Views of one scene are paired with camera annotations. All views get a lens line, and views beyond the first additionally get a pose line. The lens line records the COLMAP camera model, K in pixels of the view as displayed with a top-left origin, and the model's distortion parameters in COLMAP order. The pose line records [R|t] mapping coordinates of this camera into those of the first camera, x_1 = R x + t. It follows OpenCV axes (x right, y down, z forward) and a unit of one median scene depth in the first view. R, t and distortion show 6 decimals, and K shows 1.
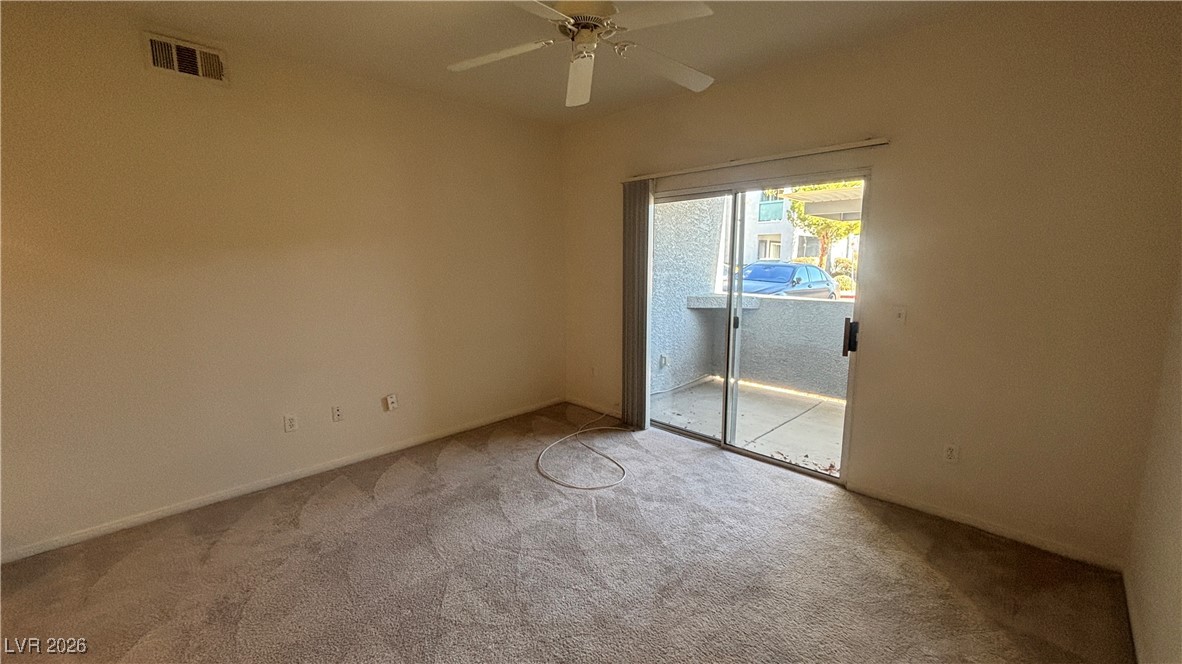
lens RADIAL K [[470.6, 0, 593.7], [0, 470.6, 331.2], [0, 0, 1]] dist [0.001851, 0.000658]
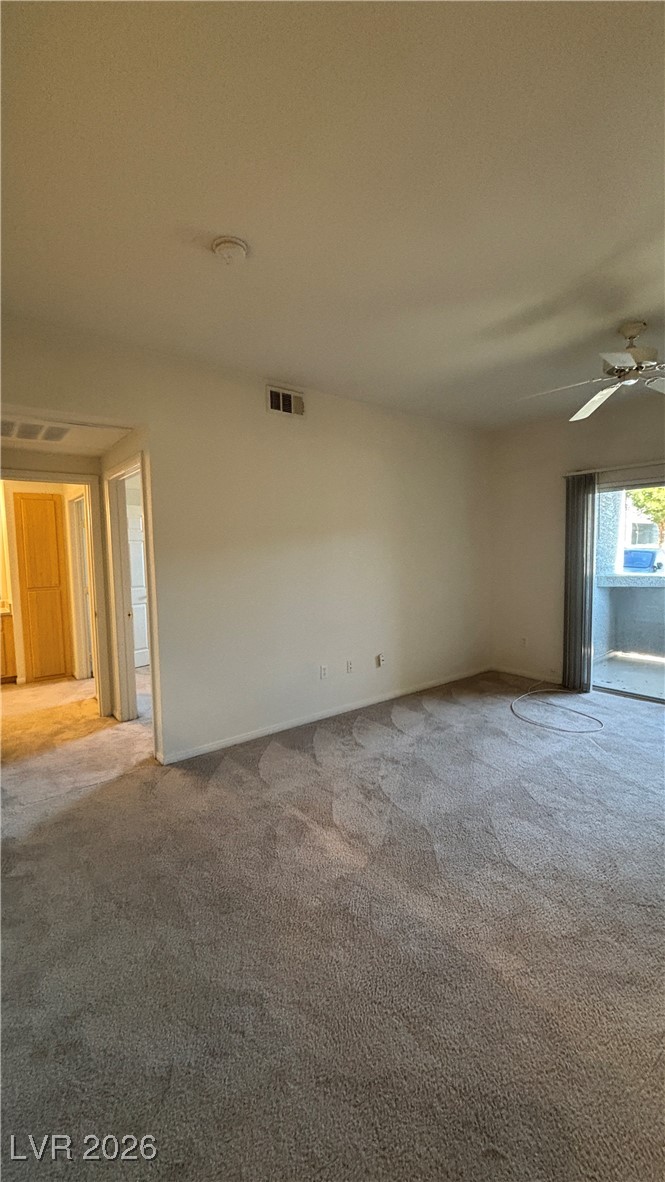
lens RADIAL K [[470.6, 0, 337.3], [0, 470.6, 584.9], [0, 0, 1]] dist [0.001851, 0.000658]
pose [[0.992171, -0.004814, -0.124796, -0.433358], [-0.005260, 0.996759, -0.080268, 0.060805], [0.124778, 0.080296, 0.988930, -0.256308]]
